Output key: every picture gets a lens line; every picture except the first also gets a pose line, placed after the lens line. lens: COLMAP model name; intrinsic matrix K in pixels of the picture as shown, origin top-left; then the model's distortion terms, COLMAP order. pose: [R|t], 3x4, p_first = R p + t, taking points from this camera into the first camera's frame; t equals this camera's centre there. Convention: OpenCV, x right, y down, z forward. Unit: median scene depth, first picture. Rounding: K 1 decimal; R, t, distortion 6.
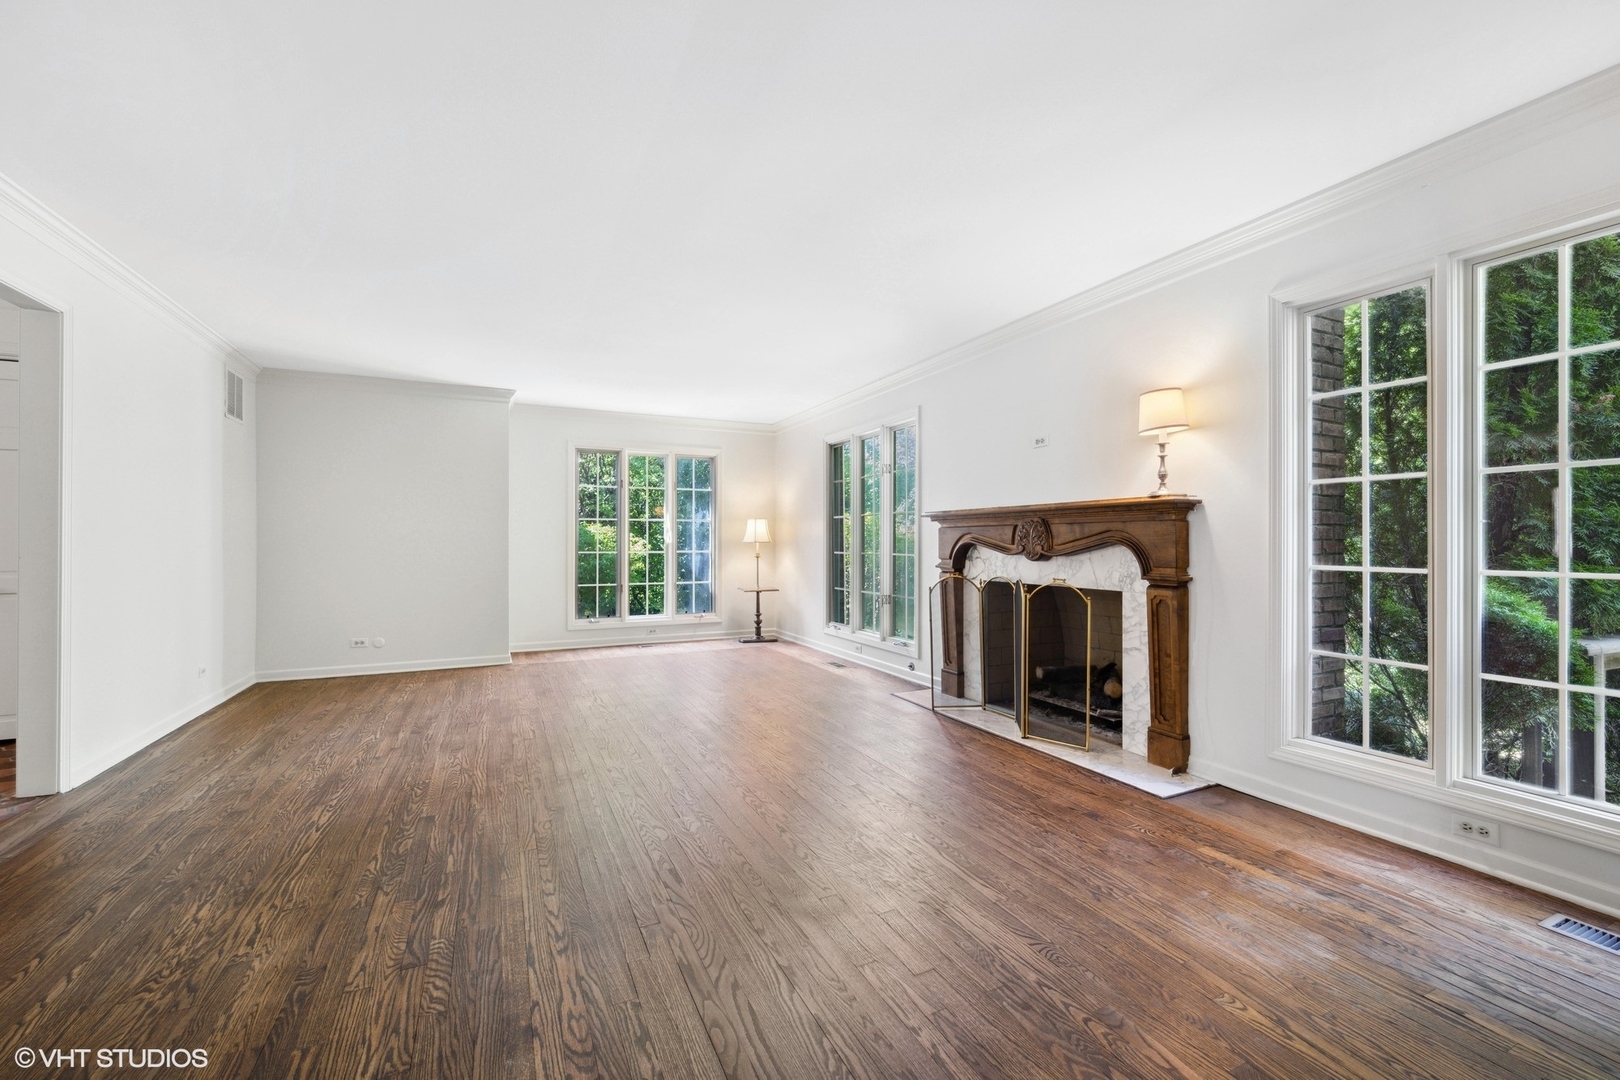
lens RADIAL K [[642.2, 0, 810.1], [0, 642.2, 542.0], [0, 0, 1]] dist [-0.000139, 0.000162]
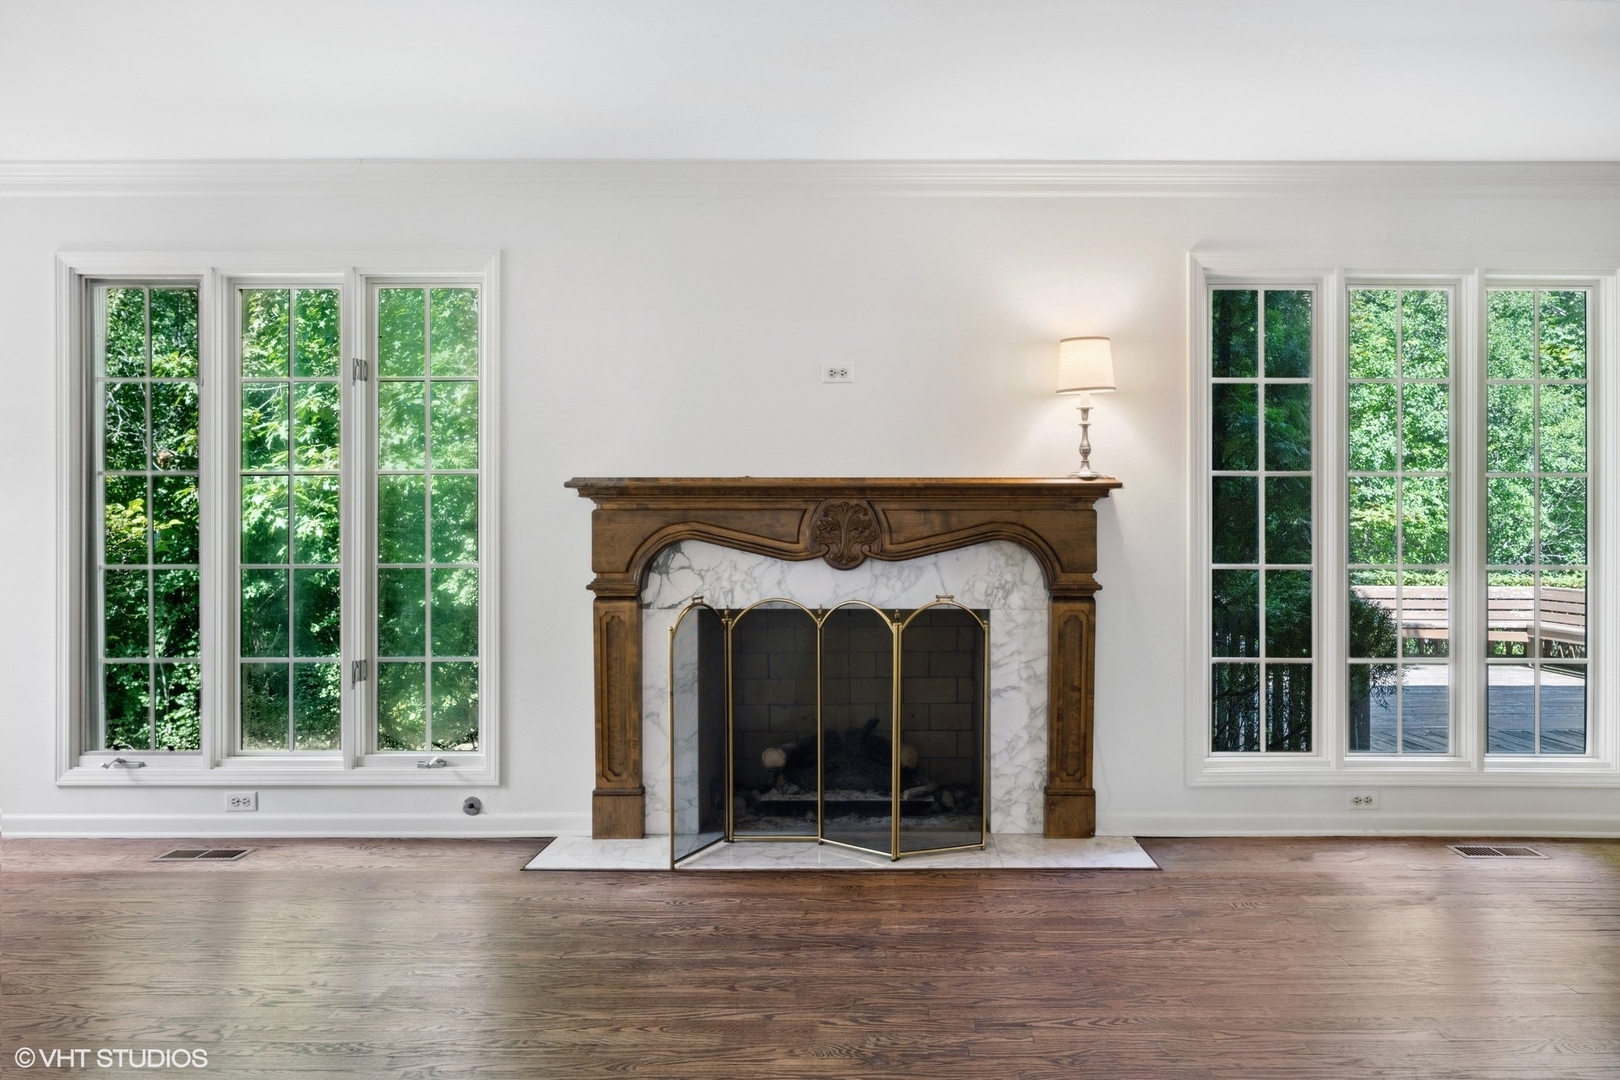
lens RADIAL K [[1092.2, 0, 820.0], [0, 1092.2, 538.2], [0, 0, 1]] dist [-0.005468, 0.000615]
pose [[0.438643, -0.006836, 0.898635, -0.661078], [-0.000762, 0.999968, 0.007980, -0.009735], [-0.898661, -0.004185, 0.438624, 0.641754]]
